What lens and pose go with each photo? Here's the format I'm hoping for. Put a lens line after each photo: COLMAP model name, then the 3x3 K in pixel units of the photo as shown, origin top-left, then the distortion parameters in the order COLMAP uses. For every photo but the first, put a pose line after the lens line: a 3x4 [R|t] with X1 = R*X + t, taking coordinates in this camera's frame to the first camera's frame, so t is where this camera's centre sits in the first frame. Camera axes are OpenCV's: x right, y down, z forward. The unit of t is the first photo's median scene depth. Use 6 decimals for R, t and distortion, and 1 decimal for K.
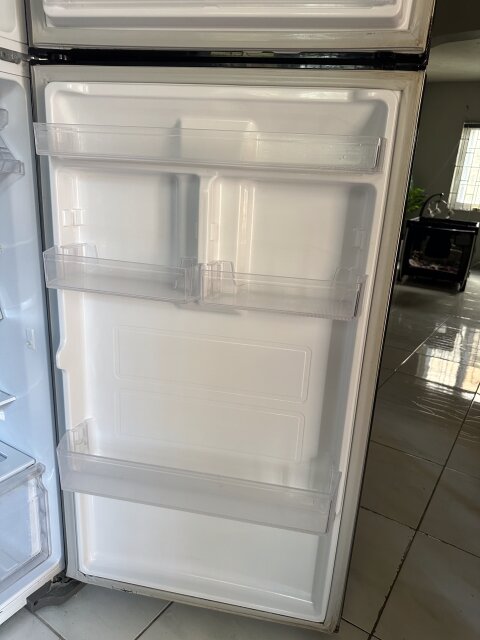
lens RADIAL K [[454.7, 0, 240.0], [0, 454.7, 320.0], [0, 0, 1]] dist [0.000635, -0.008437]
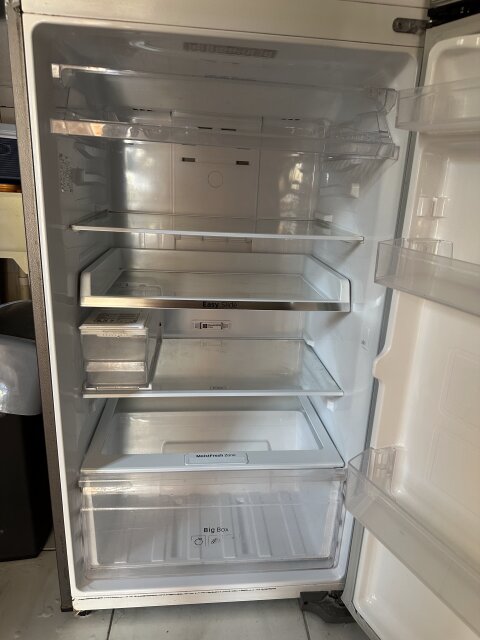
lens RADIAL K [[448.3, 0, 240.0], [0, 448.3, 320.0], [0, 0, 1]] dist [0.061816, -0.090072]
pose [[0.627923, 0.212679, -0.748652, 0.067151], [-0.239566, 0.968050, 0.074073, -0.002402], [0.740487, 0.132840, 0.658812, 0.202712]]
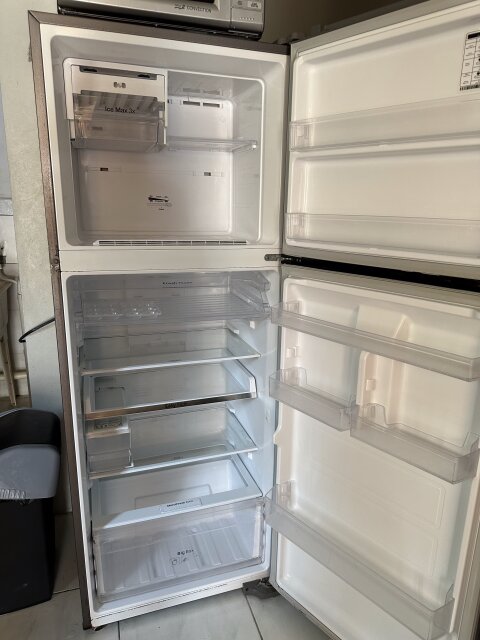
lens RADIAL K [[454.7, 0, 240.0], [0, 454.7, 320.0], [0, 0, 1]] dist [0.000635, -0.008437]
pose [[0.784538, 0.118180, -0.608715, 0.384244], [-0.155620, 0.987778, -0.008796, -0.267986], [0.600235, 0.101629, 0.793341, -0.328014]]
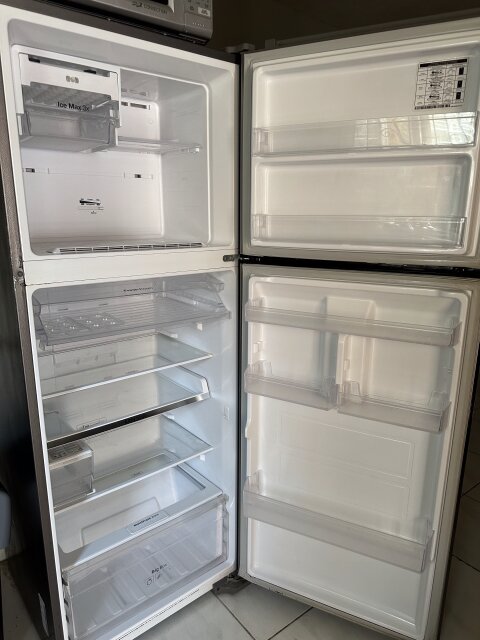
lens RADIAL K [[454.7, 0, 240.0], [0, 454.7, 320.0], [0, 0, 1]] dist [0.000635, -0.008437]
pose [[0.953866, 0.024479, -0.299232, 0.049013], [-0.042189, 0.997710, -0.052868, -0.213810], [0.297253, 0.063054, 0.952715, -0.534531]]
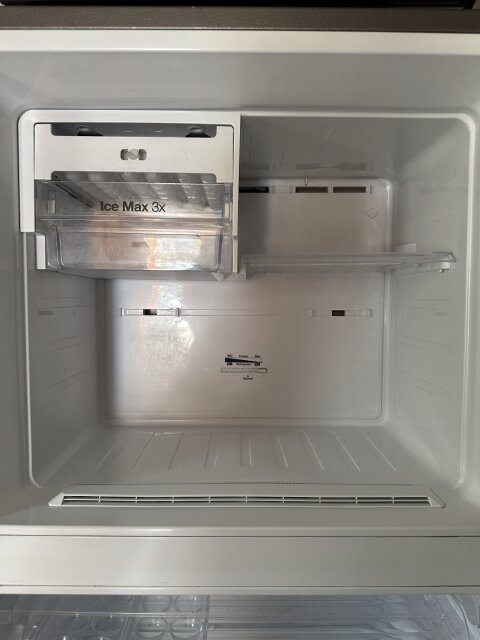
lens RADIAL K [[454.7, 0, 240.0], [0, 454.7, 320.0], [0, 0, 1]] dist [0.000635, -0.008437]
pose [[0.546981, -0.008778, -0.837099, -0.173133], [-0.216748, 0.964362, -0.151741, -0.613074], [0.808599, 0.264439, 0.525585, 0.268950]]
